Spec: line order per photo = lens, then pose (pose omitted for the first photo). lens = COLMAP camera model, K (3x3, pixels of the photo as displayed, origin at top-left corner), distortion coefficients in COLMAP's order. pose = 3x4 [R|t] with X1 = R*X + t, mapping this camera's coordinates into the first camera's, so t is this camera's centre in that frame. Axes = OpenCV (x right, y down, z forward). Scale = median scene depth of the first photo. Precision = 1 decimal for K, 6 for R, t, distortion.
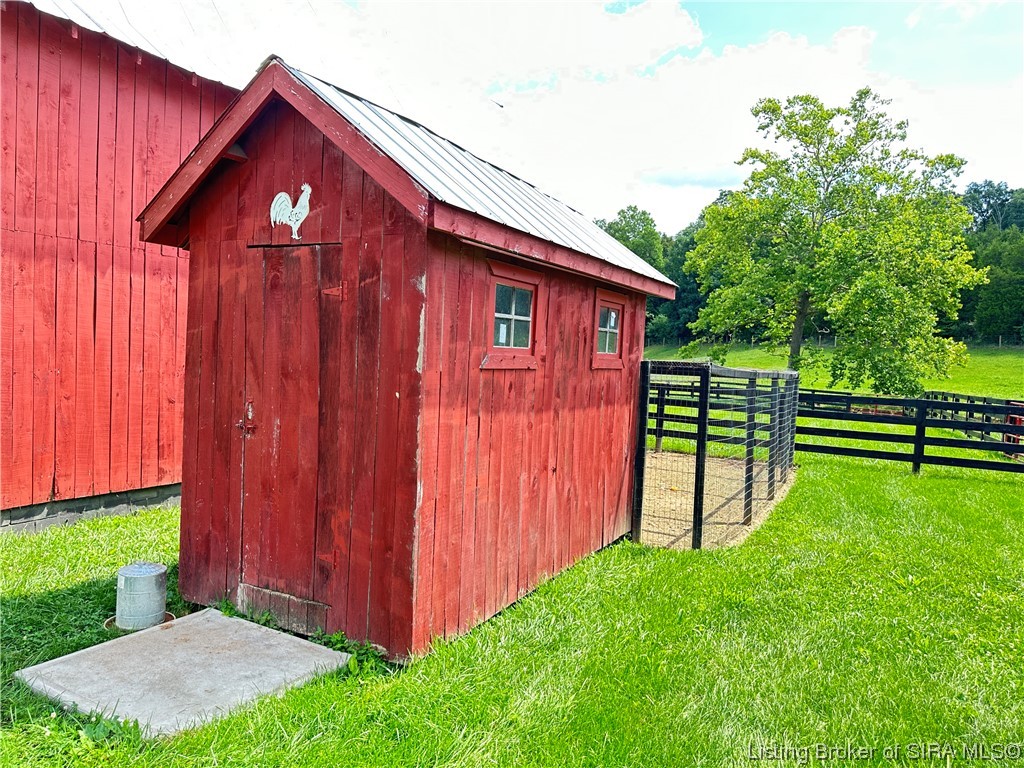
lens RADIAL K [[724.2, 0, 512.0], [0, 724.2, 384.0], [0, 0, 1]] dist [0.002195, 0.000073]
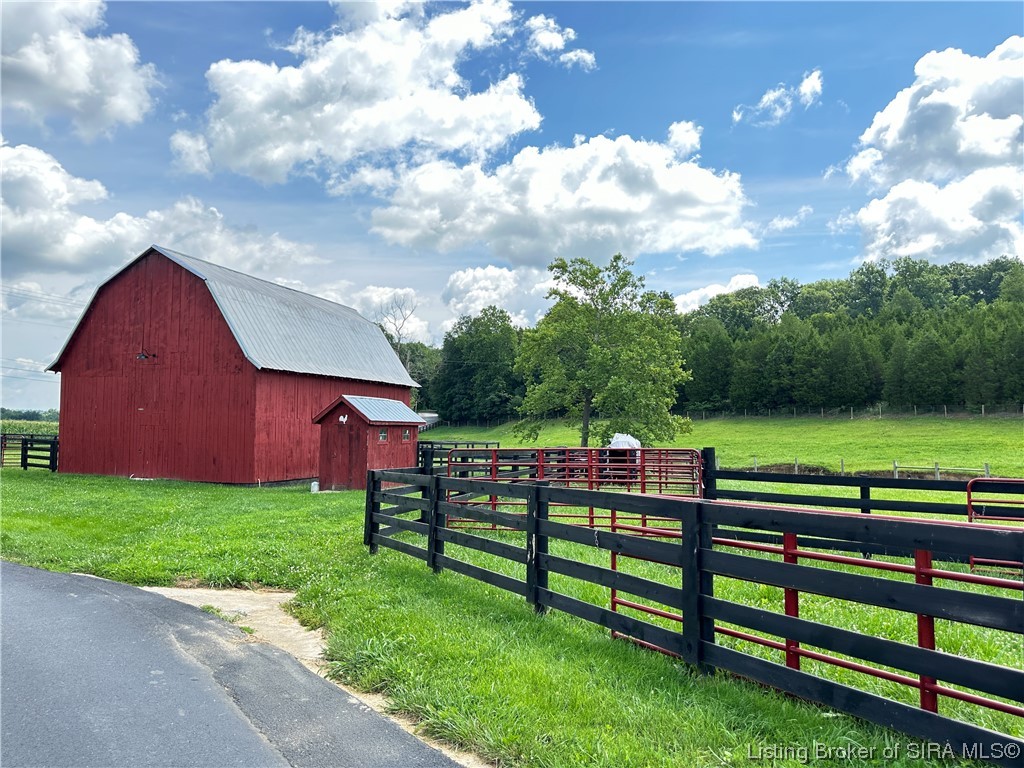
lens RADIAL K [[724.2, 0, 512.0], [0, 724.2, 384.0], [0, 0, 1]] dist [0.002195, 0.000073]
pose [[0.986996, -0.021314, 0.159328, 0.010451], [0.037400, 0.994418, -0.098658, 0.009828], [-0.156335, 0.103334, 0.982284, -0.445180]]
